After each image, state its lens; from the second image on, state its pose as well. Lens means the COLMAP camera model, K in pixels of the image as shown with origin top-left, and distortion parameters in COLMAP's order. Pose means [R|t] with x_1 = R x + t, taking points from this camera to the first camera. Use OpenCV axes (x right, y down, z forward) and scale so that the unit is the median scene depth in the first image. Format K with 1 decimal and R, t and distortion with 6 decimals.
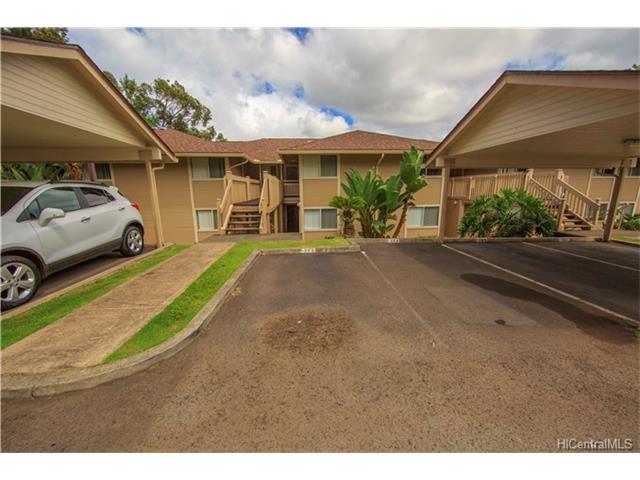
lens RADIAL K [[252.6, 0, 322.6], [0, 252.6, 239.4], [0, 0, 1]] dist [-0.003821, 0.000202]
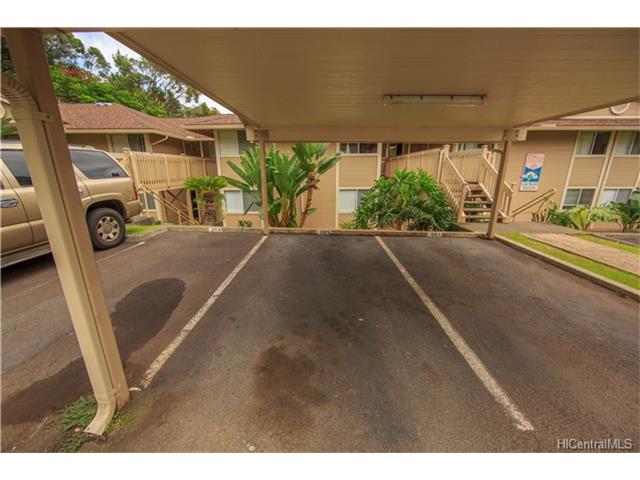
lens RADIAL K [[252.6, 0, 319.1], [0, 252.6, 239.2], [0, 0, 1]] dist [-0.003821, 0.000202]
pose [[0.994477, 0.034192, -0.099228, 0.378508], [-0.026297, 0.996463, 0.079809, -0.021582], [0.101606, -0.076759, 0.991859, 0.092376]]
